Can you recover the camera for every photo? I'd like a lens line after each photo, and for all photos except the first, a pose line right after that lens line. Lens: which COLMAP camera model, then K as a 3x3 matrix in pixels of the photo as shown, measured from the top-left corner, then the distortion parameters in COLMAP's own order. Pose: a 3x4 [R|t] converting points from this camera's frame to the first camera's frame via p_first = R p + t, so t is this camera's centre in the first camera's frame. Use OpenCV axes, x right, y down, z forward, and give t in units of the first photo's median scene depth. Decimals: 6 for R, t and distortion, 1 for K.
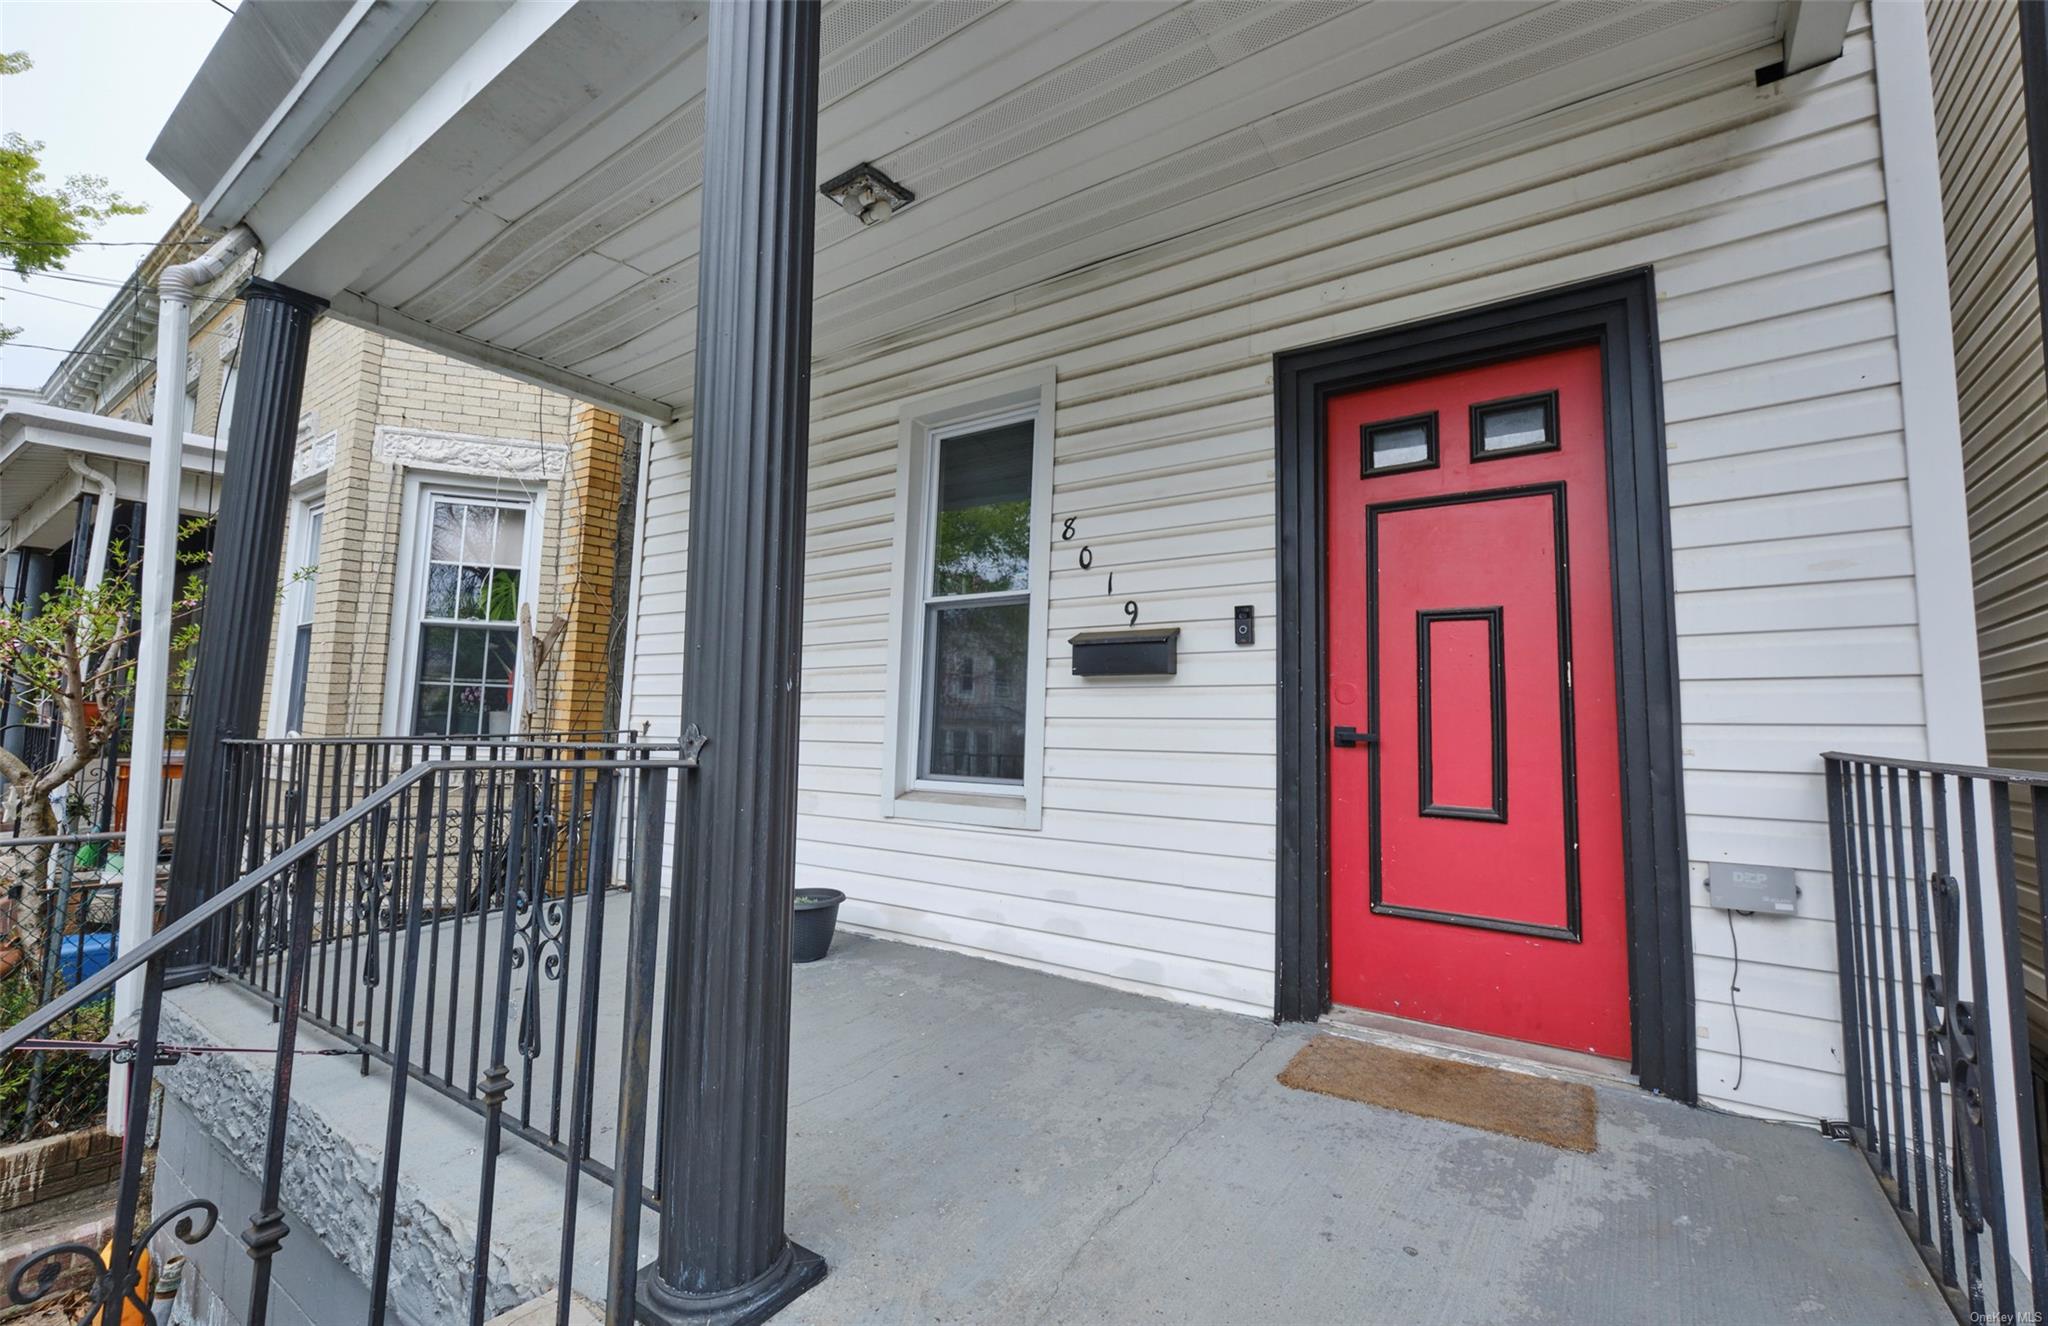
lens RADIAL K [[868.3, 0, 1025.8], [0, 868.3, 669.0], [0, 0, 1]] dist [-0.004925, -0.000931]
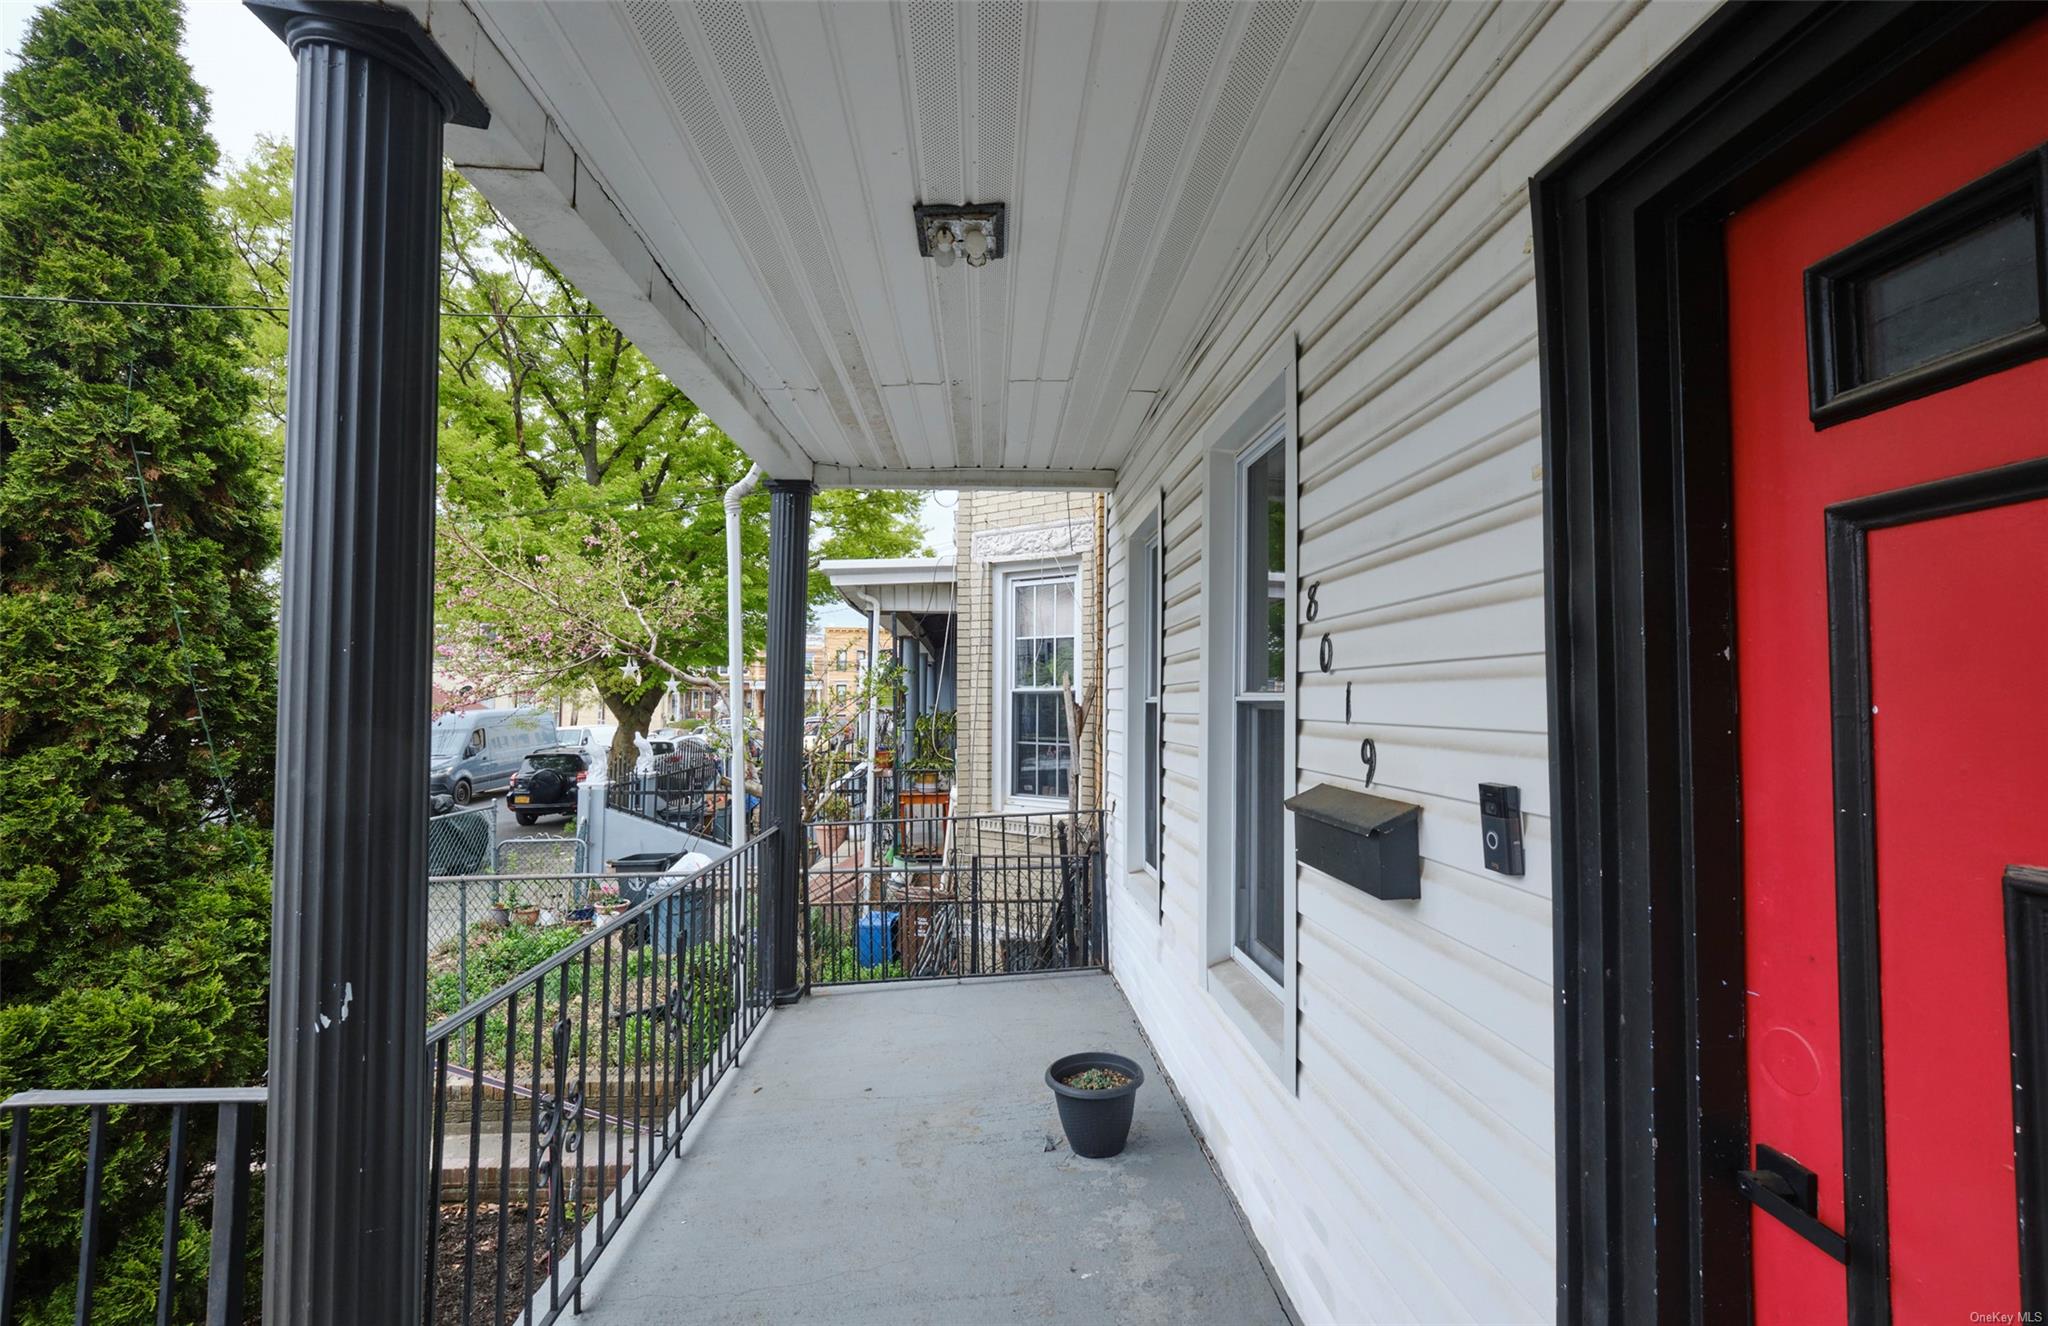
lens RADIAL K [[868.3, 0, 1024.7], [0, 868.3, 653.9], [0, 0, 1]] dist [-0.004925, -0.000931]
pose [[0.622822, -0.069356, -0.779283, 0.390174], [0.082135, 0.996355, -0.023031, -0.129164], [0.778040, -0.049662, 0.626249, 0.468365]]
